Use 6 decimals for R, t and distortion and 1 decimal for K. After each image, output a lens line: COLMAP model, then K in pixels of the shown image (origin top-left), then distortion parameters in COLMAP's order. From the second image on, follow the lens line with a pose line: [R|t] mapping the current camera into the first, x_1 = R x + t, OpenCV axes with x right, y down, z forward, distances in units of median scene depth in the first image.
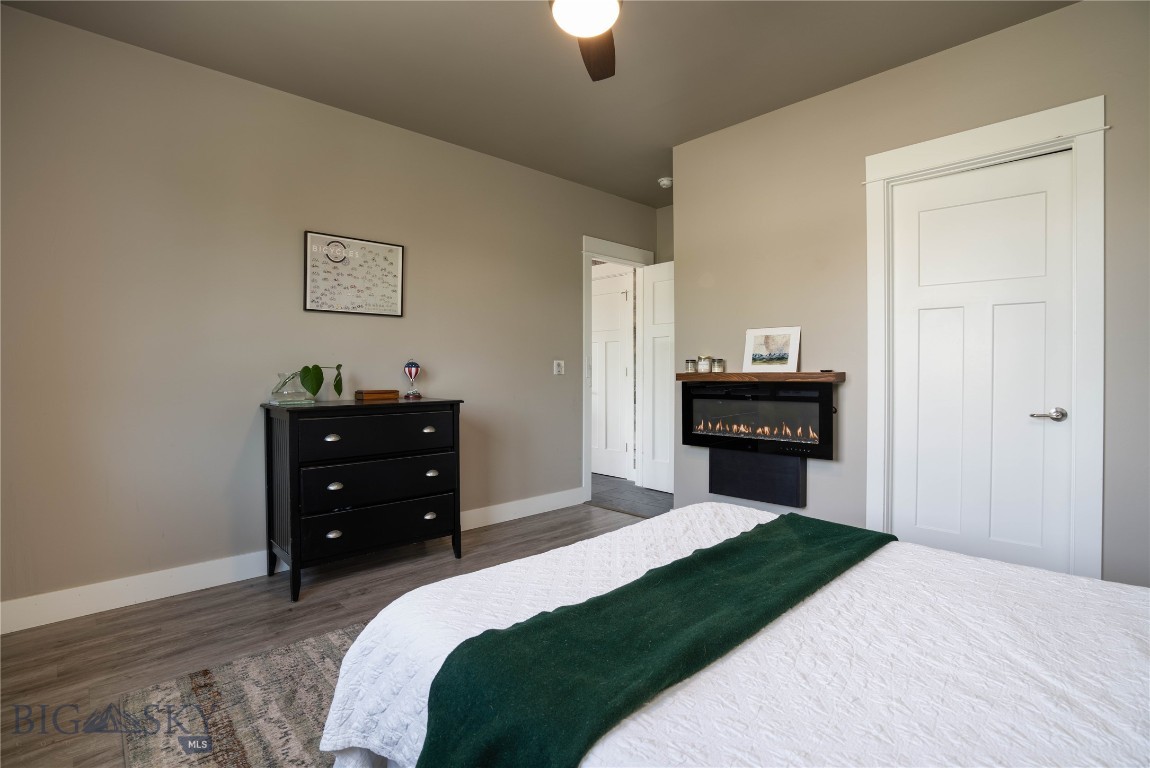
lens RADIAL K [[560.1, 0, 581.2], [0, 560.1, 379.4], [0, 0, 1]] dist [-0.014488, 0.000253]
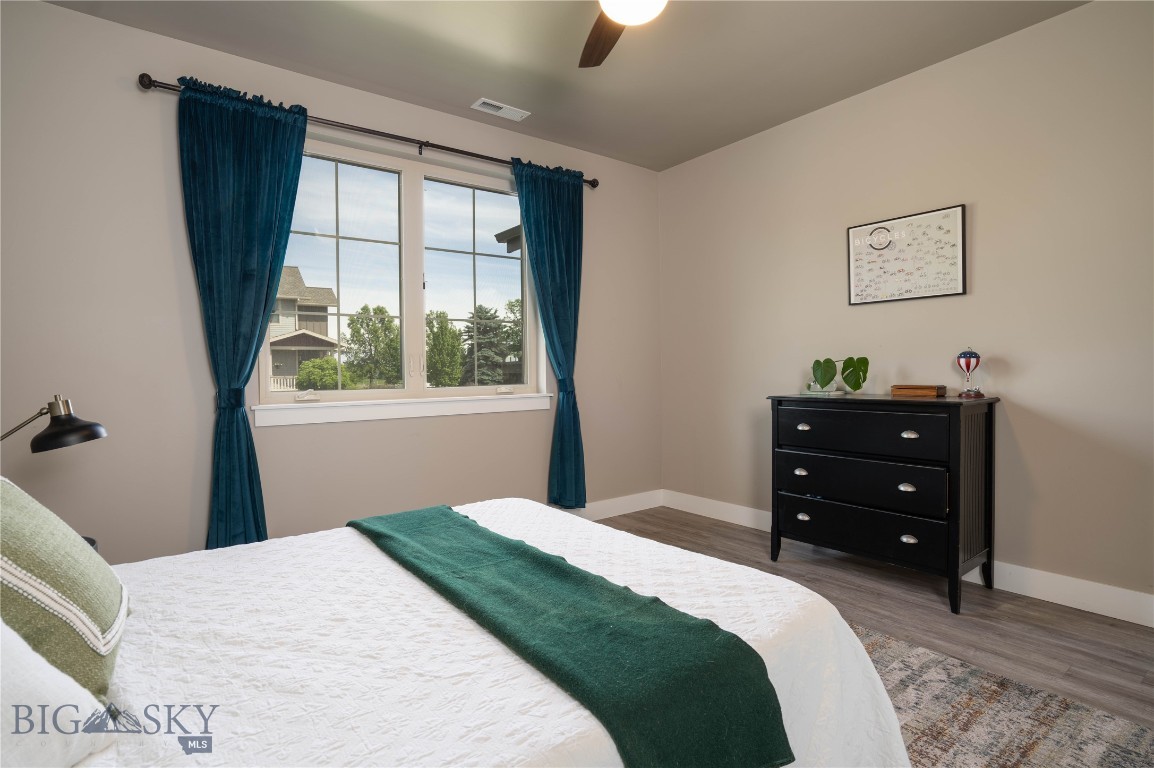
lens RADIAL K [[594.2, 0, 583.2], [0, 594.2, 381.0], [0, 0, 1]] dist [-0.004744, 0.000500]
pose [[-0.106293, 0.027201, -0.993963, 0.631457], [-0.002279, 0.999616, 0.027599, -0.011942], [0.994332, 0.005199, -0.106190, 0.605033]]
